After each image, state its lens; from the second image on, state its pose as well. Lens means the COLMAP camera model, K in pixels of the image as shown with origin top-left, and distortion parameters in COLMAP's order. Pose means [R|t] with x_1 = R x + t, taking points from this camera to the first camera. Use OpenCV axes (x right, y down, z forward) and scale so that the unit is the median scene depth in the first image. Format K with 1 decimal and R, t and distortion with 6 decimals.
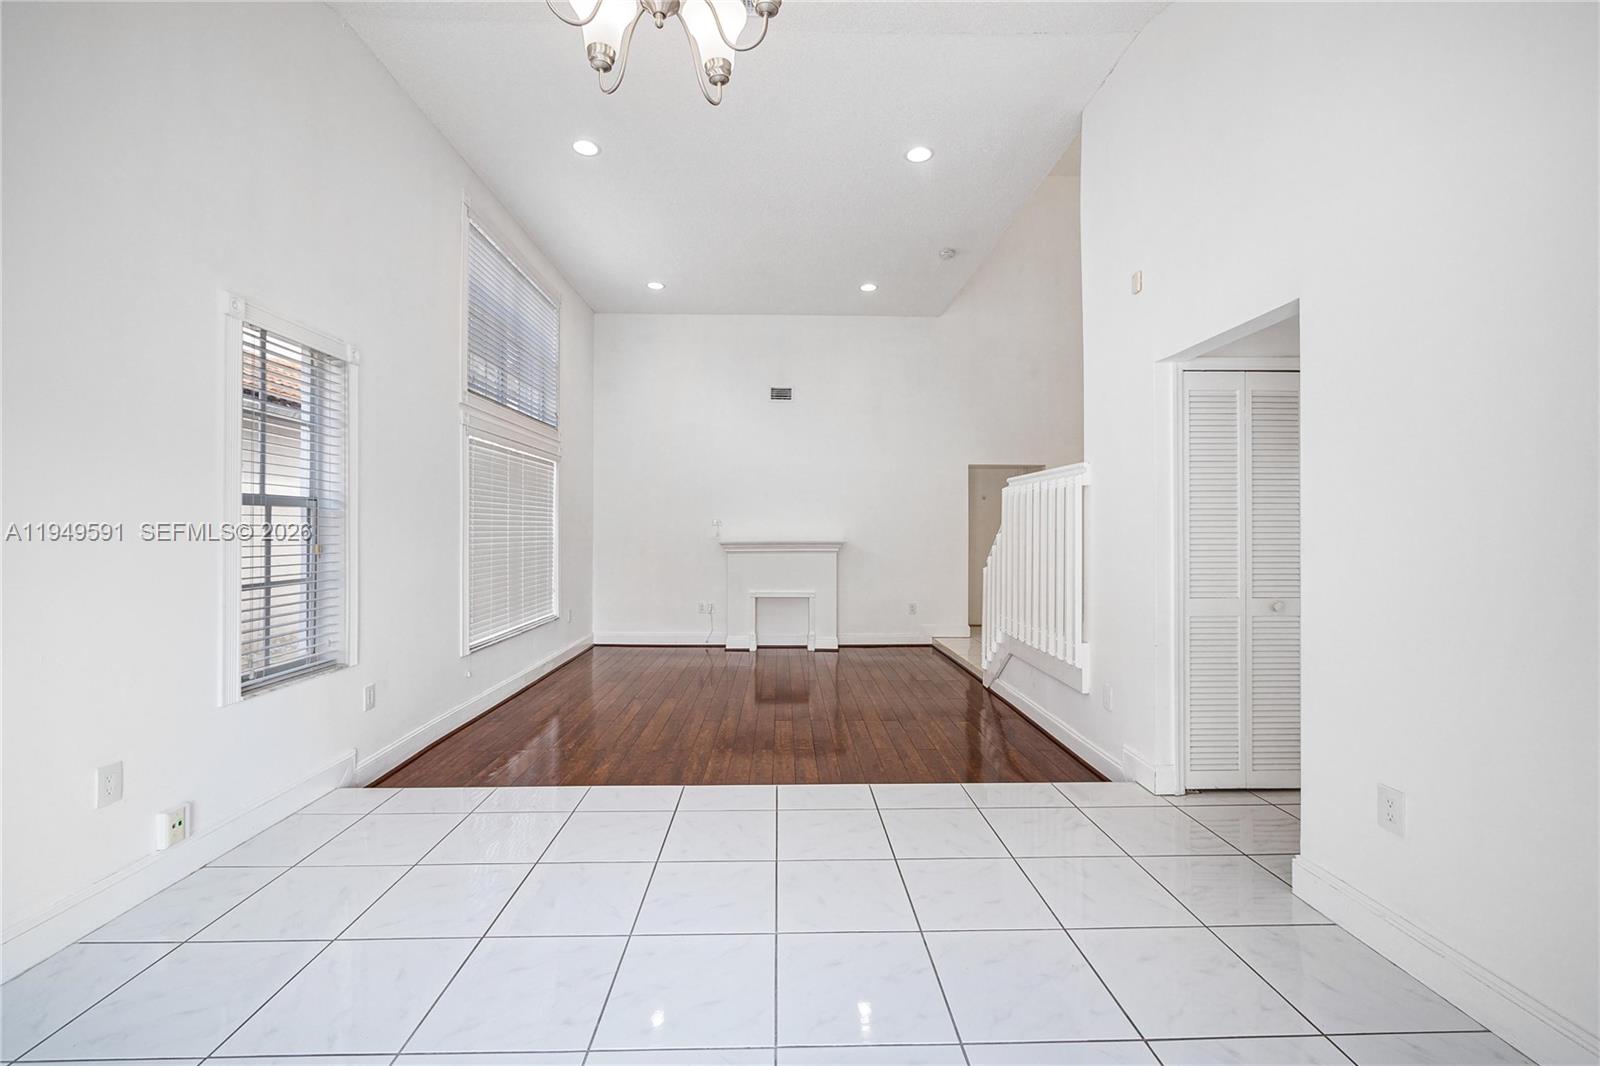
lens RADIAL K [[656.0, 0, 808.7], [0, 656.0, 532.5], [0, 0, 1]] dist [-0.001105, -0.000054]
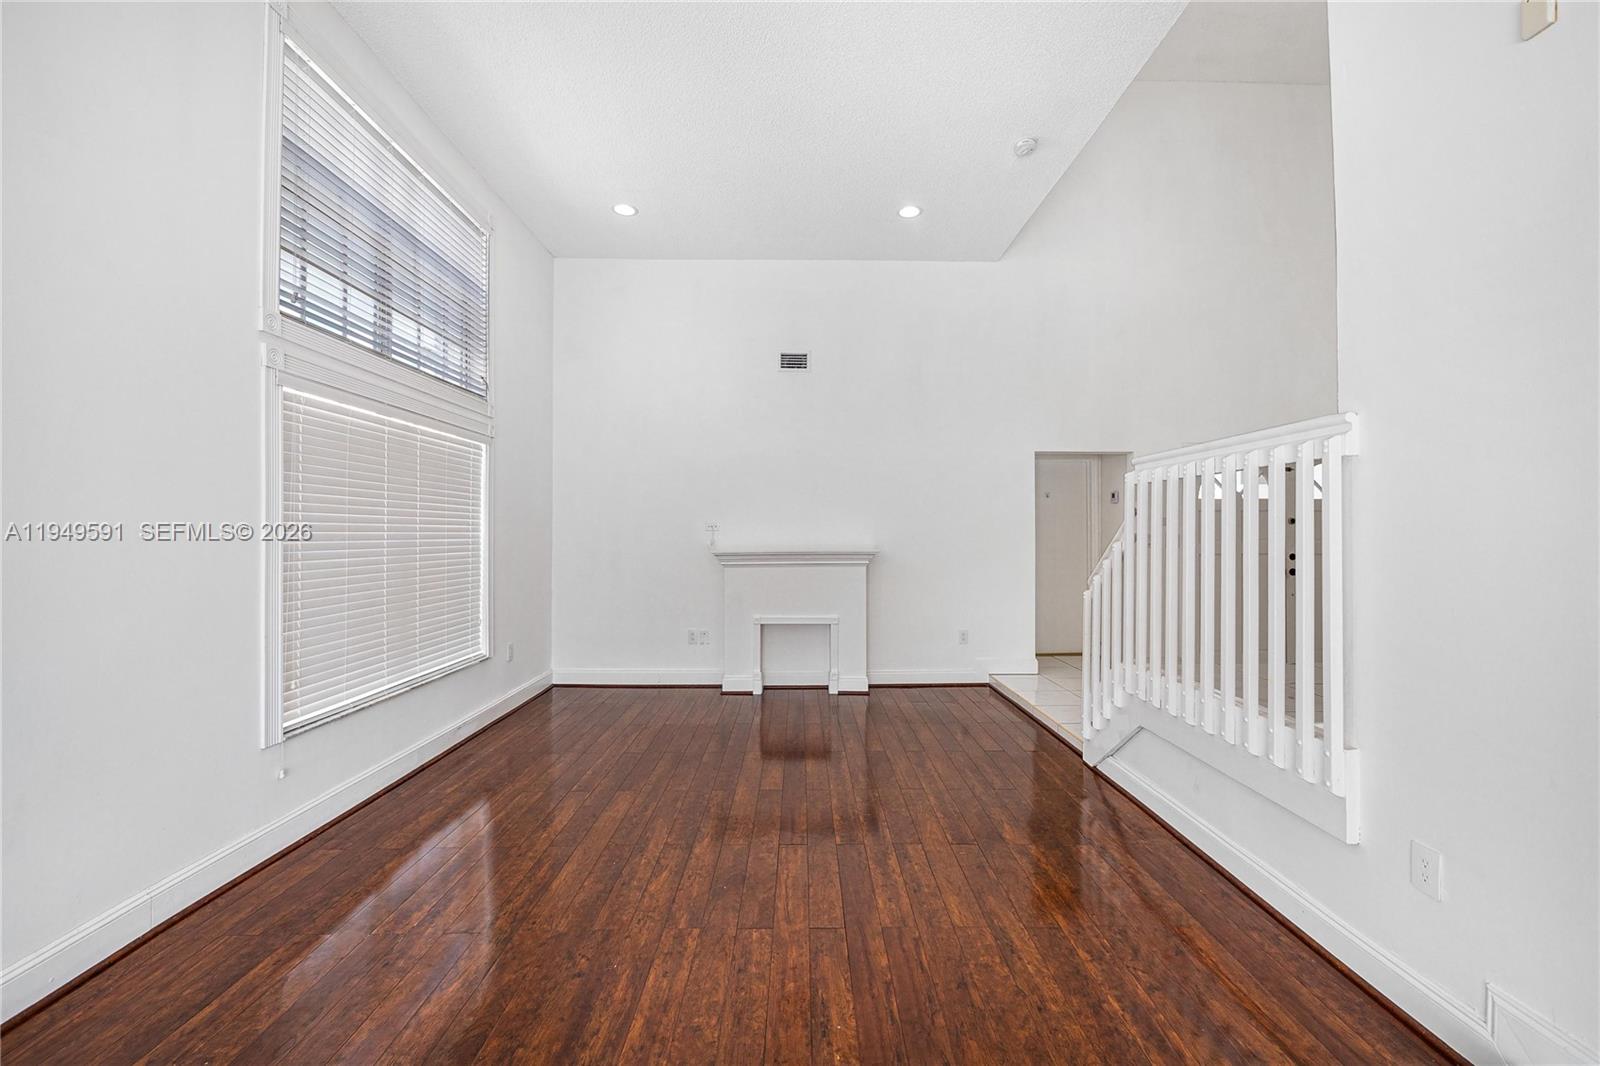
lens RADIAL K [[656.0, 0, 808.7], [0, 656.0, 532.5], [0, 0, 1]] dist [-0.001105, -0.000054]
pose [[0.999612, -0.002266, -0.027748, -0.004156], [0.002092, 0.999978, -0.006276, -0.004167], [0.027762, 0.006215, 0.999595, 0.279993]]
